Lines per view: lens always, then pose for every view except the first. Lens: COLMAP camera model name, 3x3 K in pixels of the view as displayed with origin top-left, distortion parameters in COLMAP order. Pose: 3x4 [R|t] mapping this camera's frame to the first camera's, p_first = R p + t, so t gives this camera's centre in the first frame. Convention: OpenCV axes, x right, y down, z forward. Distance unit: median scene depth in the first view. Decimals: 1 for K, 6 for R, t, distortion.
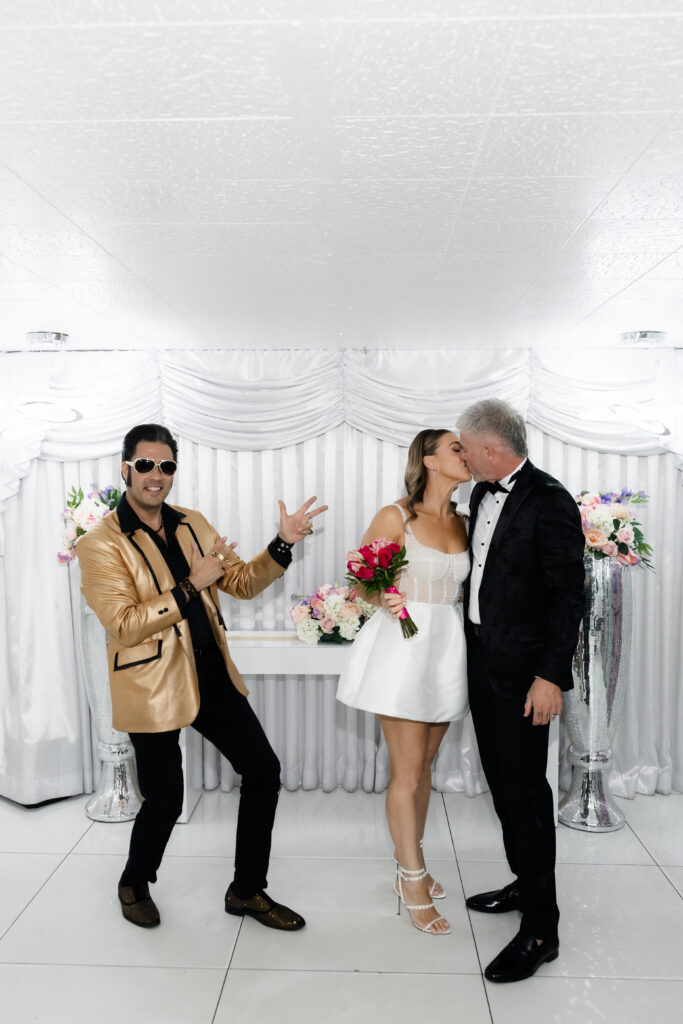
lens RADIAL K [[878.2, 0, 328.4], [0, 878.2, 516.4], [0, 0, 1]] dist [0.001011, -0.005061]
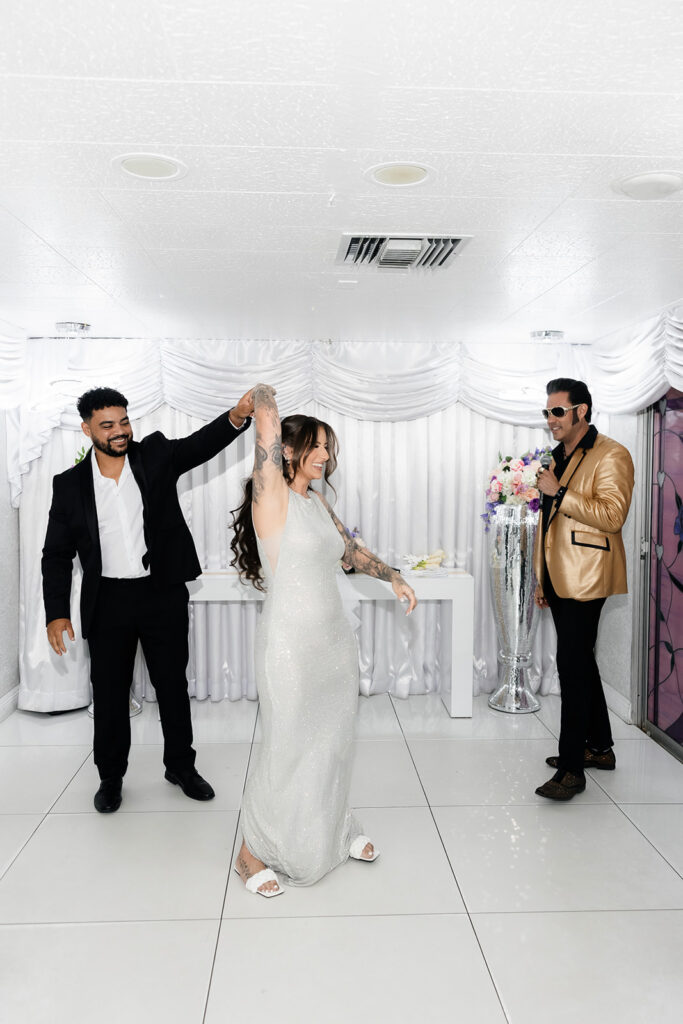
lens RADIAL K [[813.4, 0, 341.5], [0, 813.4, 512.0], [0, 0, 1]] dist [-0.000344, -0.004415]
pose [[0.995582, -0.003362, 0.093840, -0.050575], [0.001193, 0.999731, 0.023163, 0.024869], [-0.093892, -0.022949, 0.995318, -0.150821]]
